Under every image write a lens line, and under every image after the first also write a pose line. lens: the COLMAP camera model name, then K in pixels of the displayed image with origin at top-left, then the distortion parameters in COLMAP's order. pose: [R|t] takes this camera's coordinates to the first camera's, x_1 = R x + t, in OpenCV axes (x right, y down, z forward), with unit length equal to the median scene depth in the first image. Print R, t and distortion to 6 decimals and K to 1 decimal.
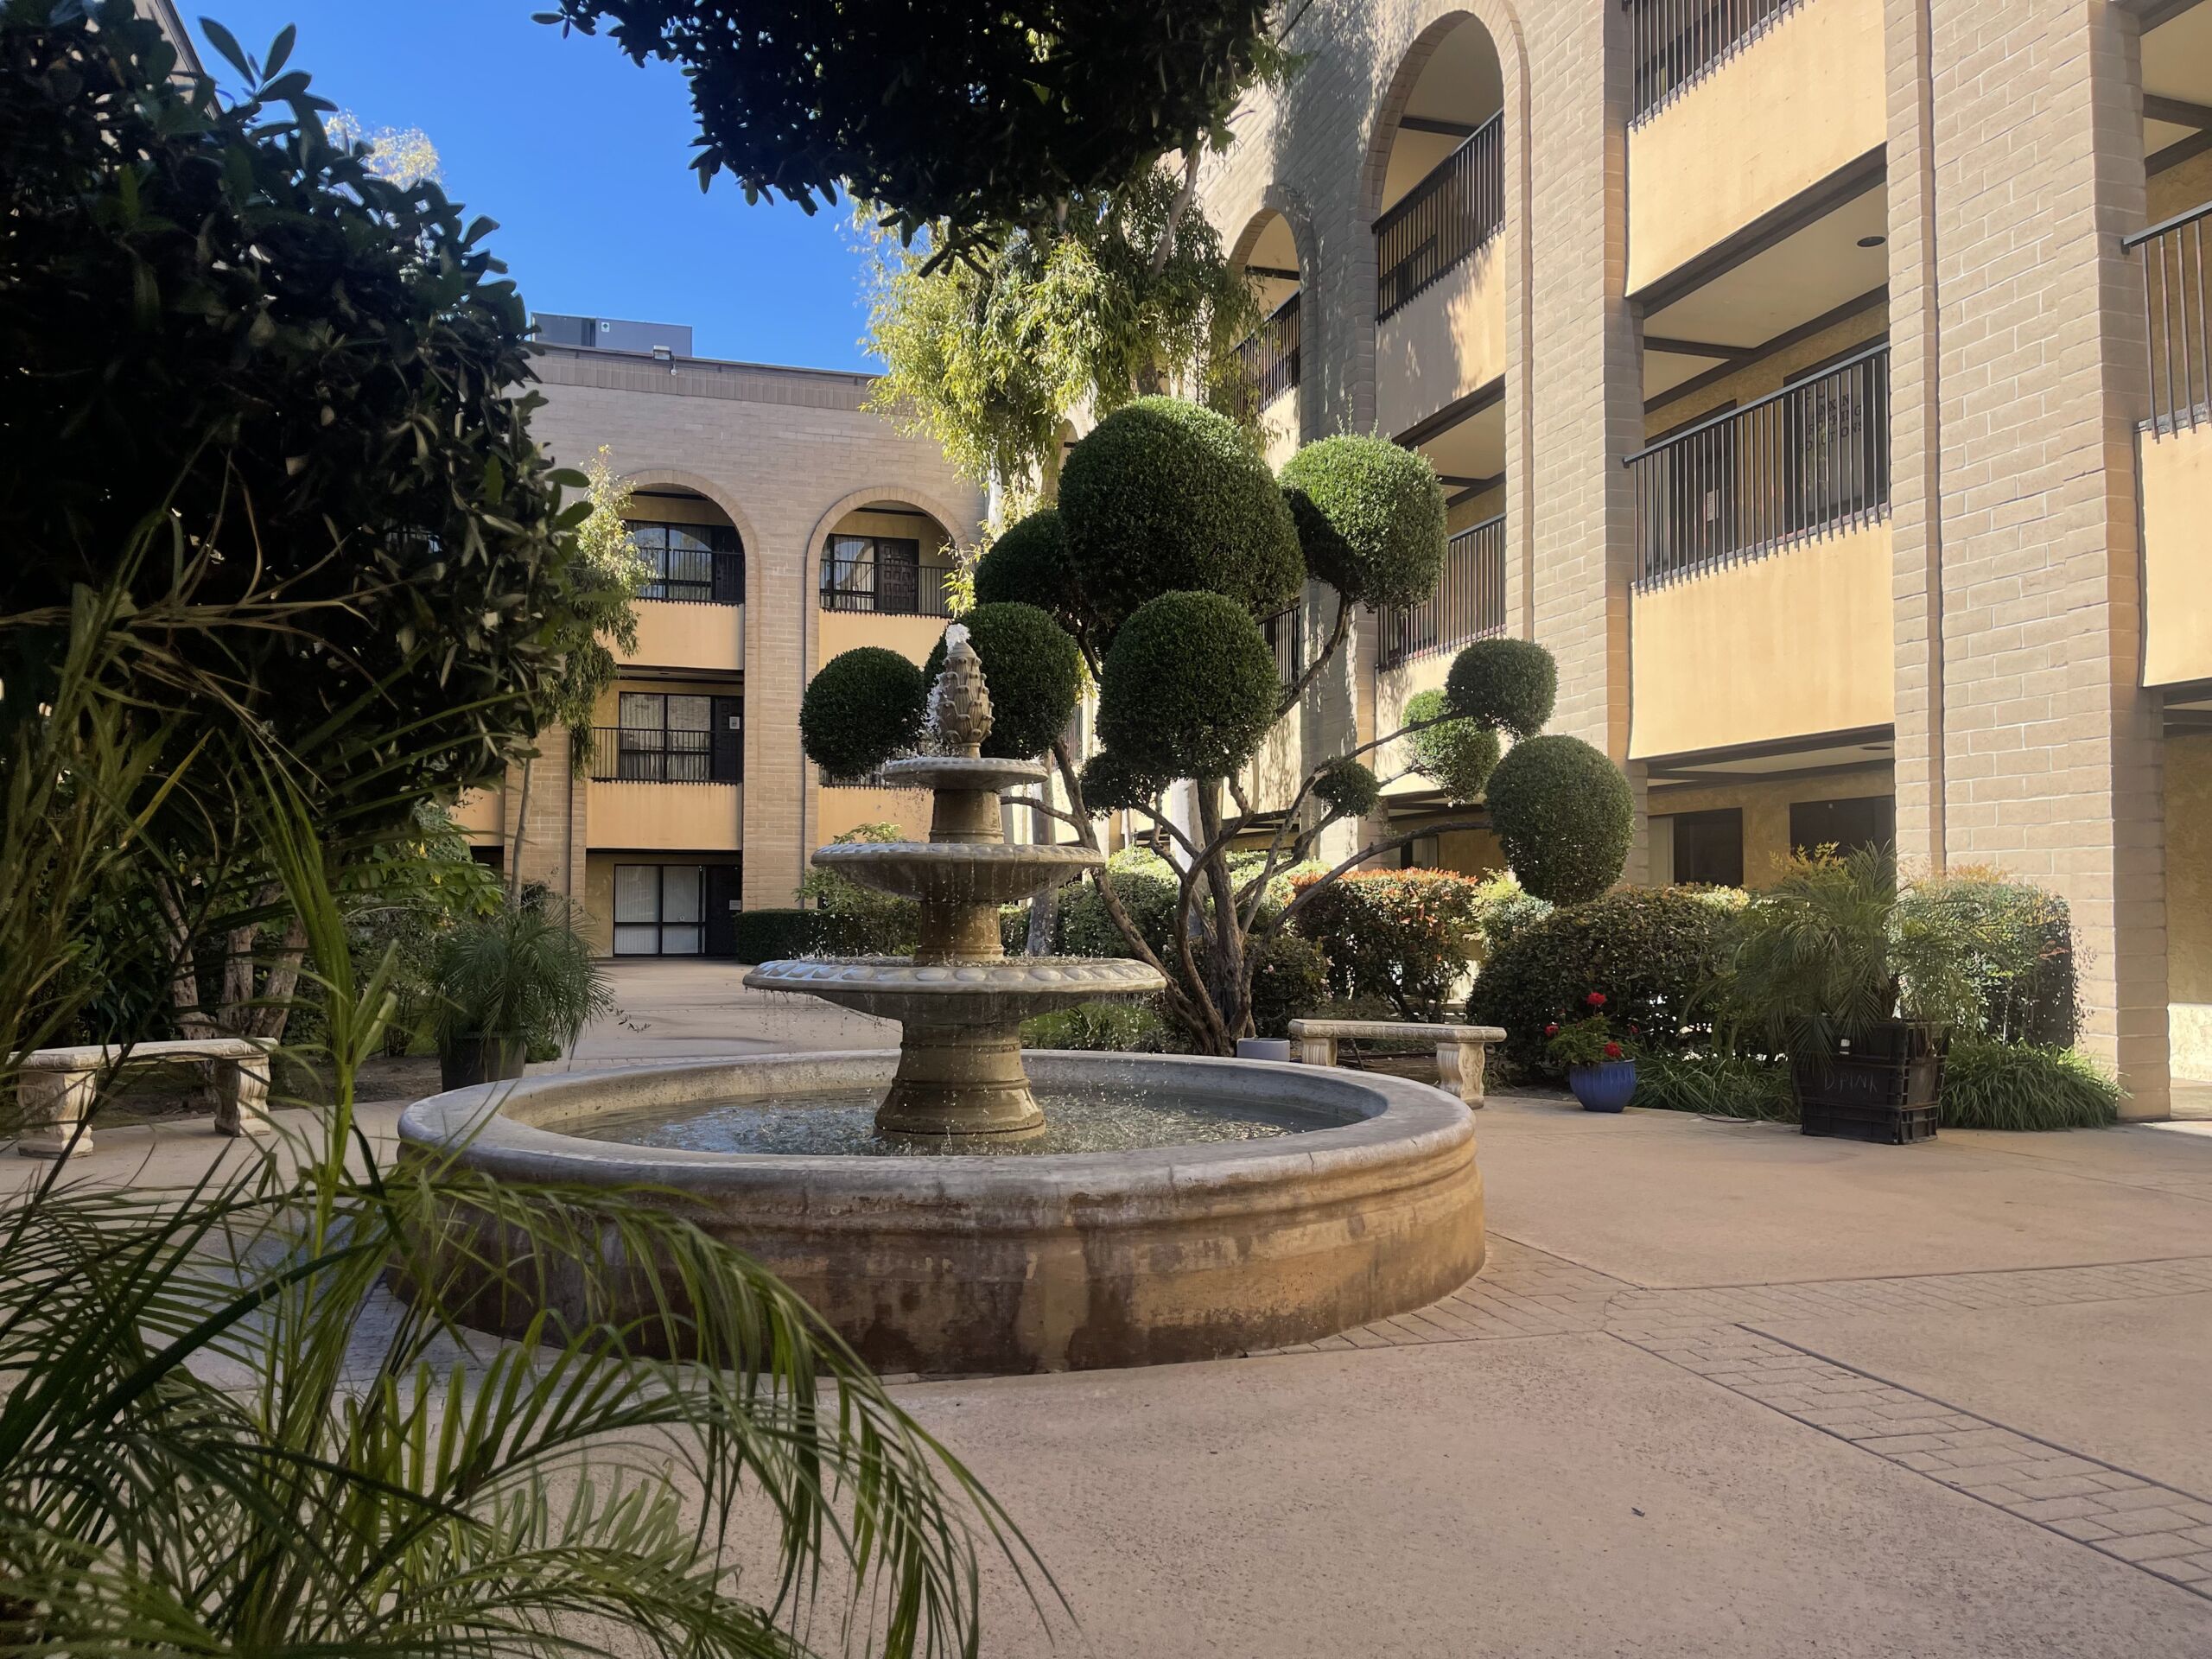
lens RADIAL K [[1683.5, 0, 1105.7], [0, 1683.5, 839.7], [0, 0, 1]] dist [0.055423, -0.059285]
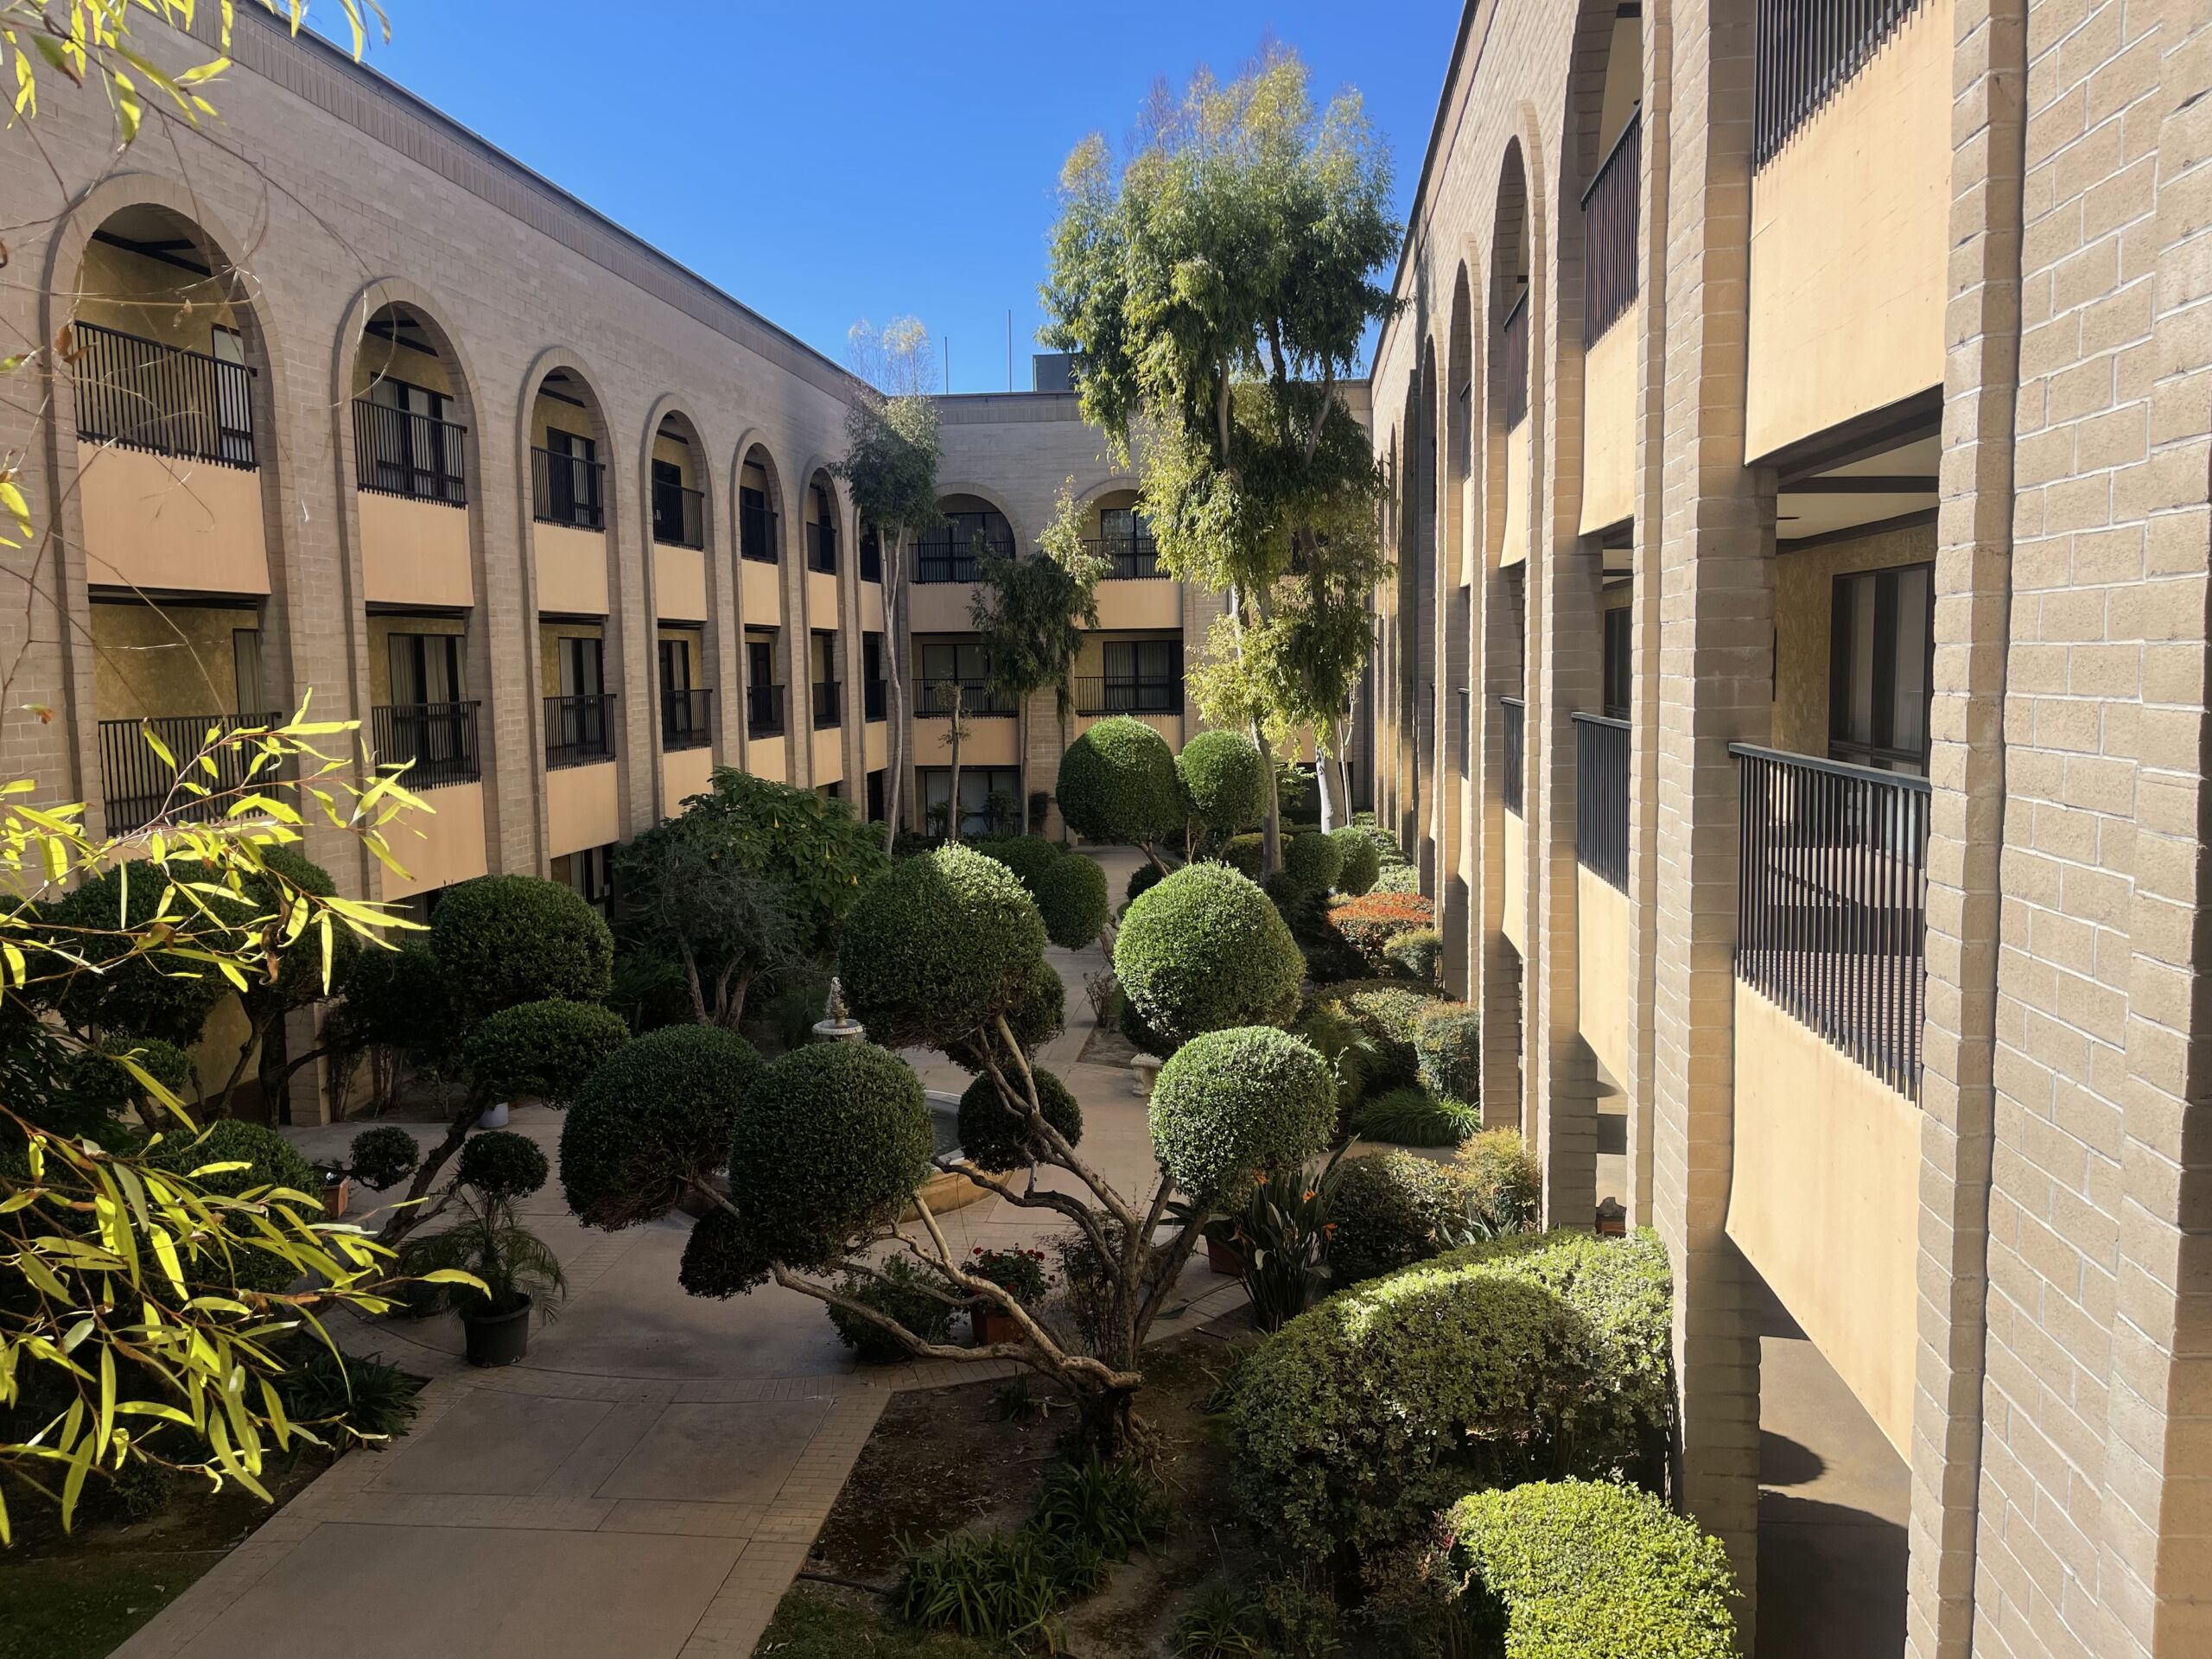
lens RADIAL K [[1683.5, 0, 1114.9], [0, 1683.5, 832.6], [0, 0, 1]] dist [0.055423, -0.059285]
pose [[0.922555, 0.022401, -0.385214, 0.494395], [0.034330, 0.989589, 0.139766, -0.255614], [0.384335, -0.142167, 0.912182, -0.488138]]
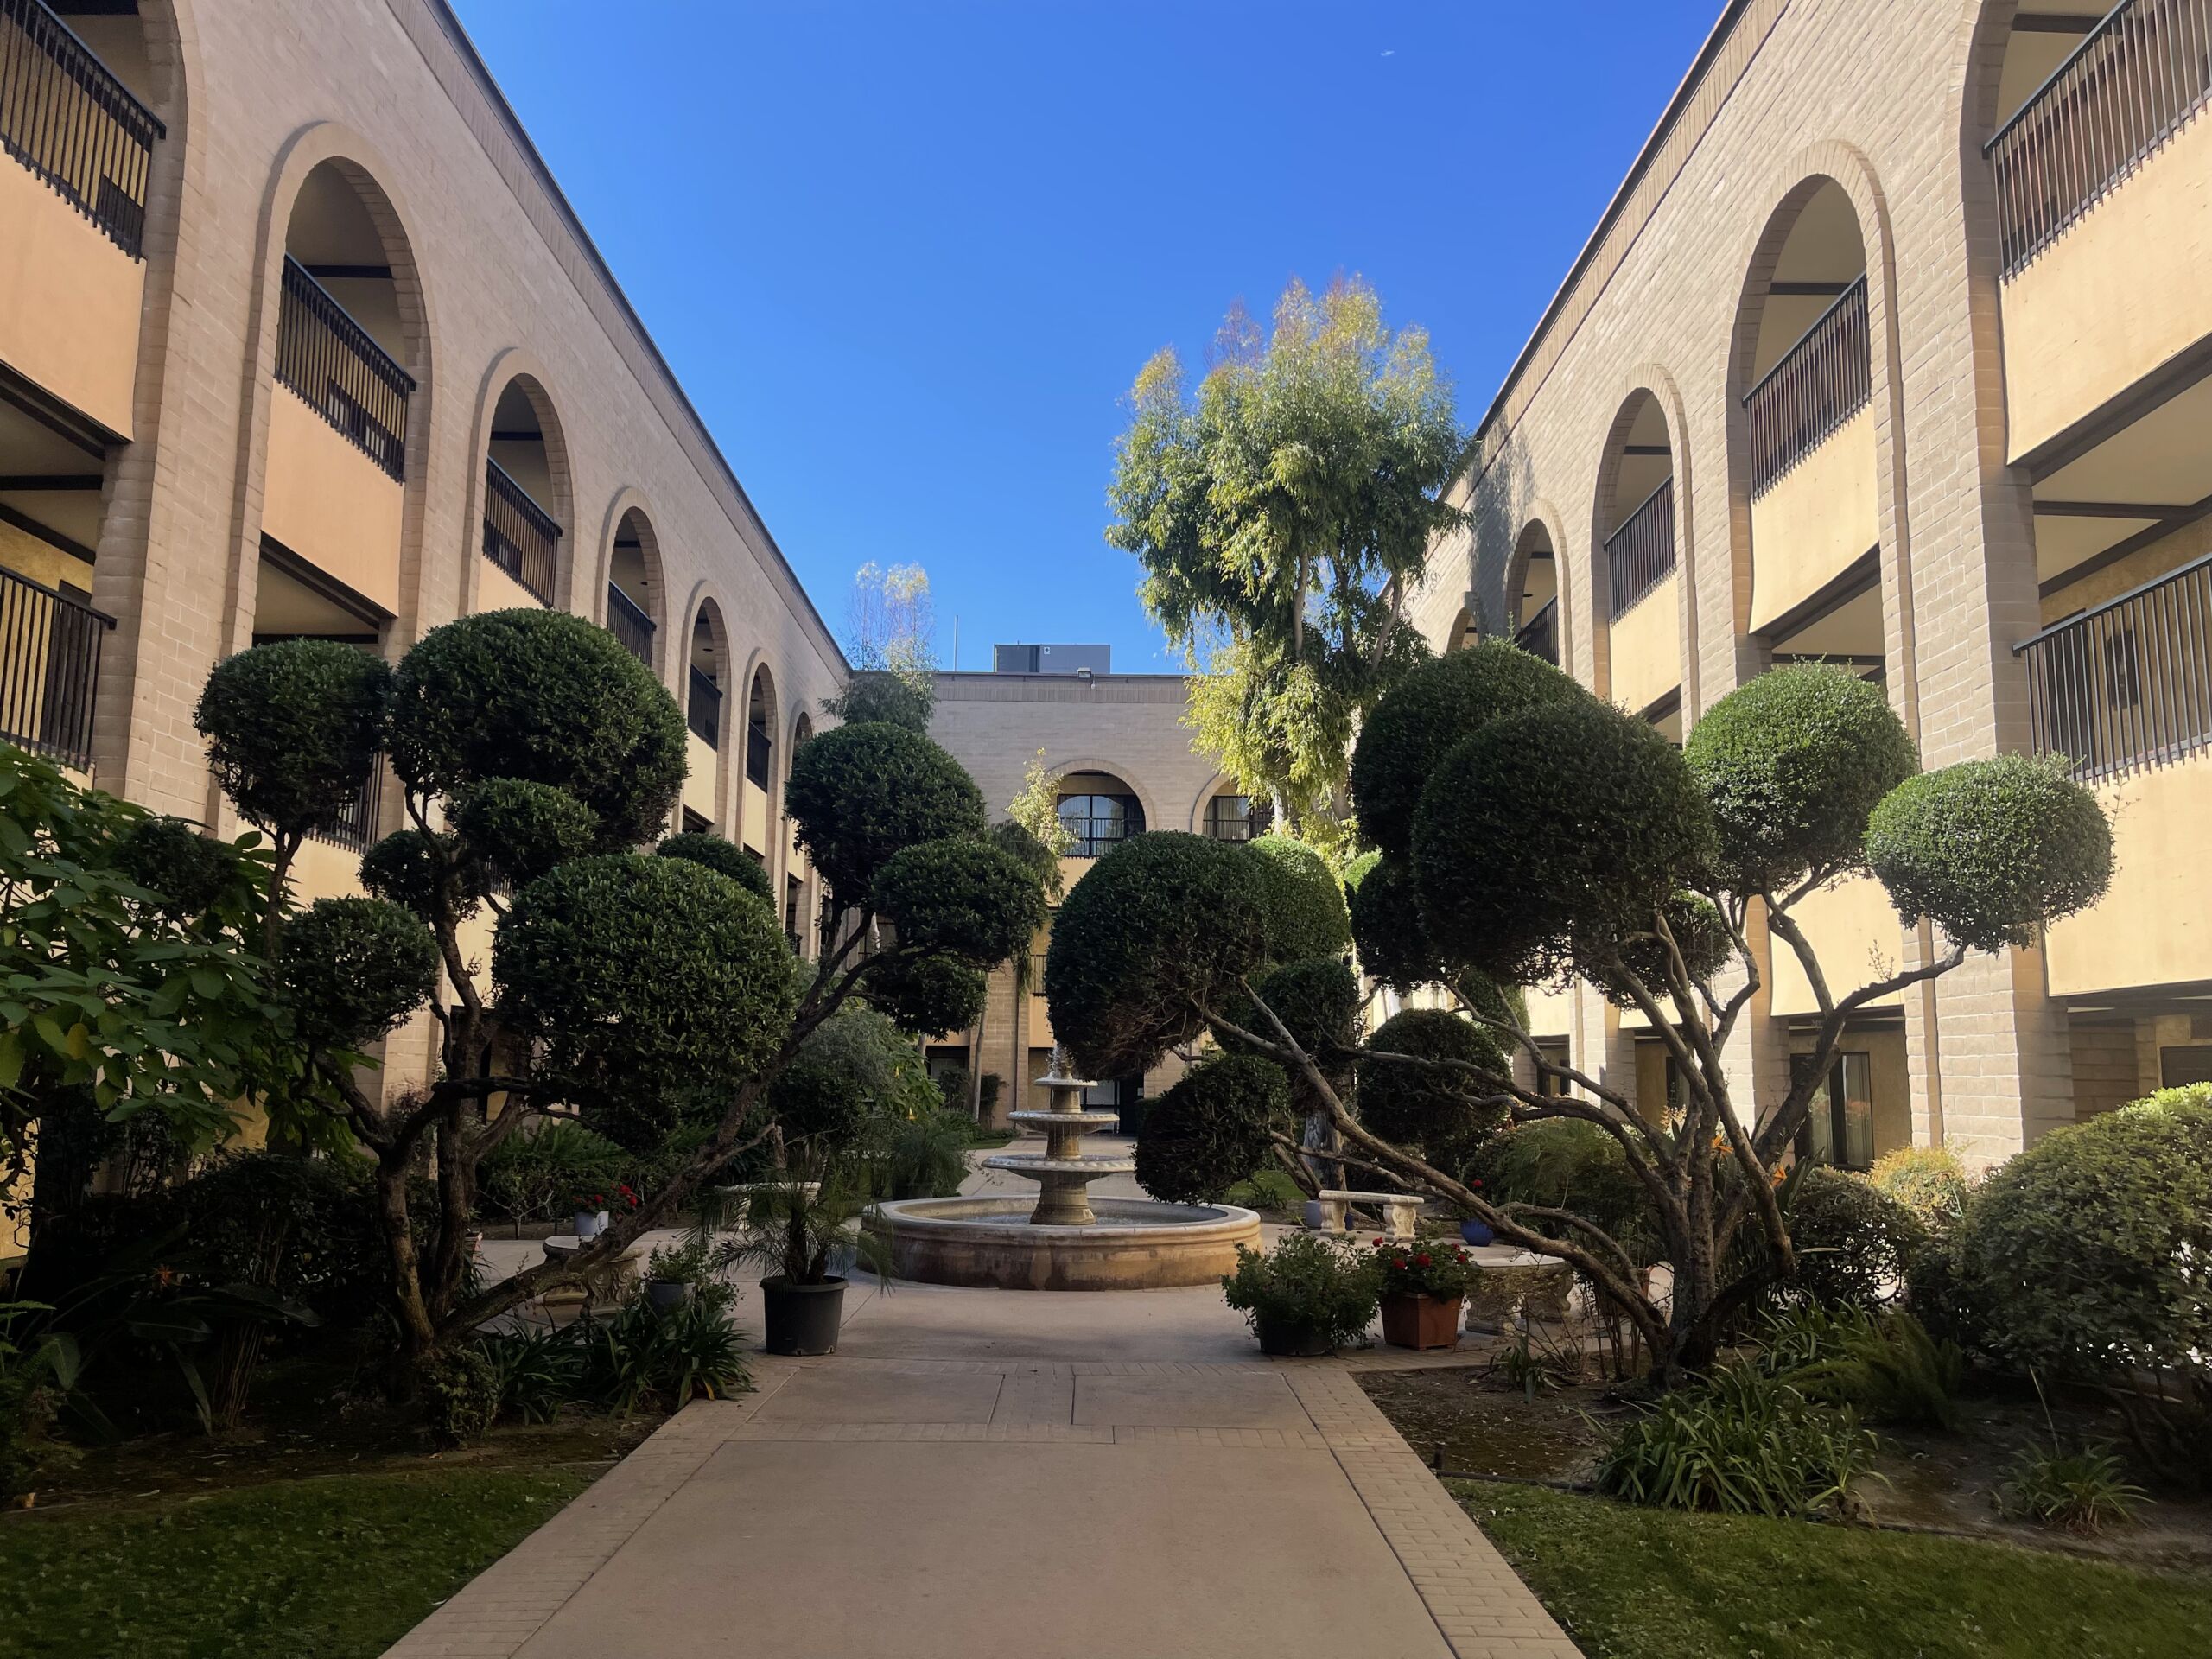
lens RADIAL K [[1683.5, 0, 1099.2], [0, 1683.5, 837.1], [0, 0, 1]] dist [0.055423, -0.059285]
pose [[0.959619, -0.028502, -0.279855, 0.227663], [0.000069, 0.994877, -0.101089, -0.050336], [0.281303, 0.096988, 0.954705, -0.484321]]
